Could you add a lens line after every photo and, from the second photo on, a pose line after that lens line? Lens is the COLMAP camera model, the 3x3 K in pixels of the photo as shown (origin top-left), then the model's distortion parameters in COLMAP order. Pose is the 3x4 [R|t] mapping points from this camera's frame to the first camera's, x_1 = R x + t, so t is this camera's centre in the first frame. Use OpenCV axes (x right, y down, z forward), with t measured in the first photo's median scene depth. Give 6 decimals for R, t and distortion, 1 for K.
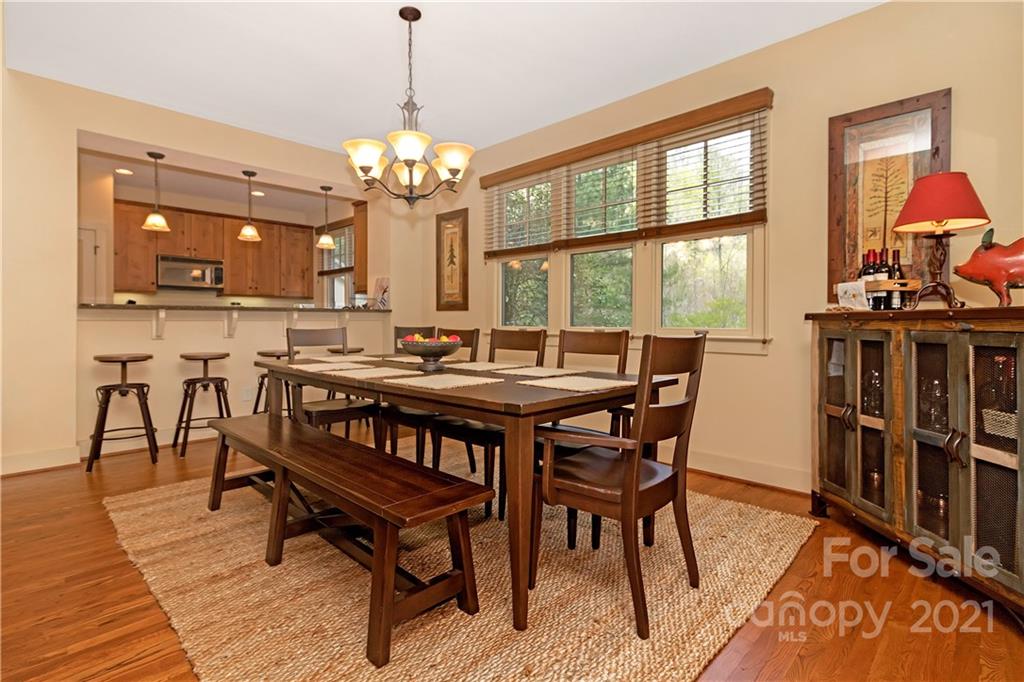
lens RADIAL K [[510.6, 0, 507.3], [0, 510.6, 321.2], [0, 0, 1]] dist [0.001422, 0.000347]
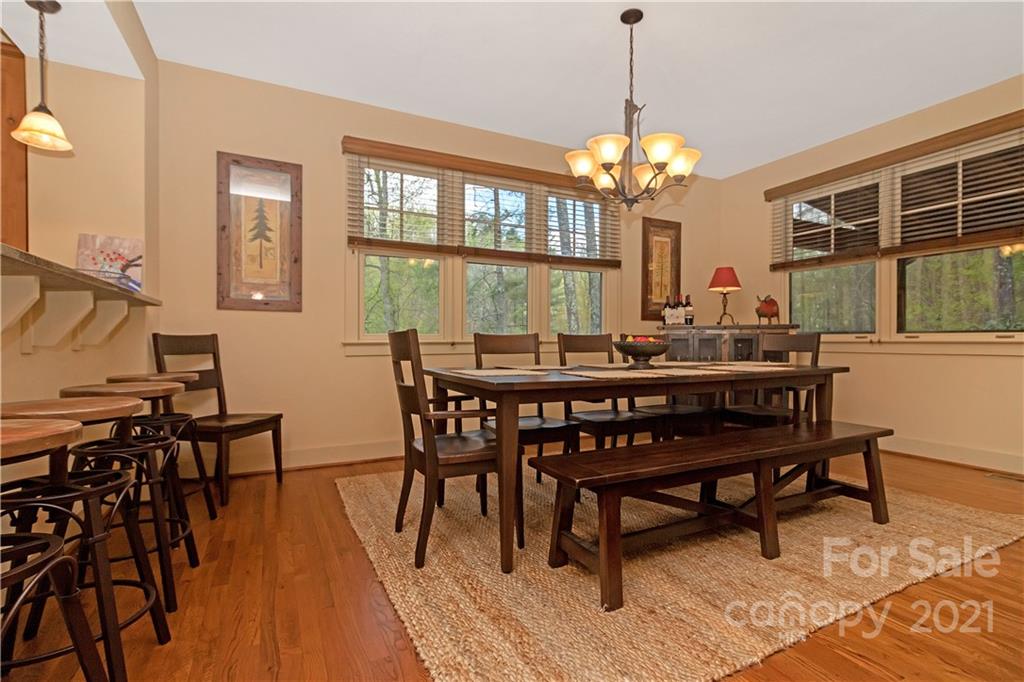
lens RADIAL K [[478.6, 0, 512.0], [0, 478.6, 341.0], [0, 0, 1]] dist [0.000711, 0.000106]
pose [[0.293539, -0.001446, 0.955946, -0.762756], [0.002434, 0.999997, 0.000766, 0.026137], [-0.955944, 0.002102, 0.293541, 0.633359]]
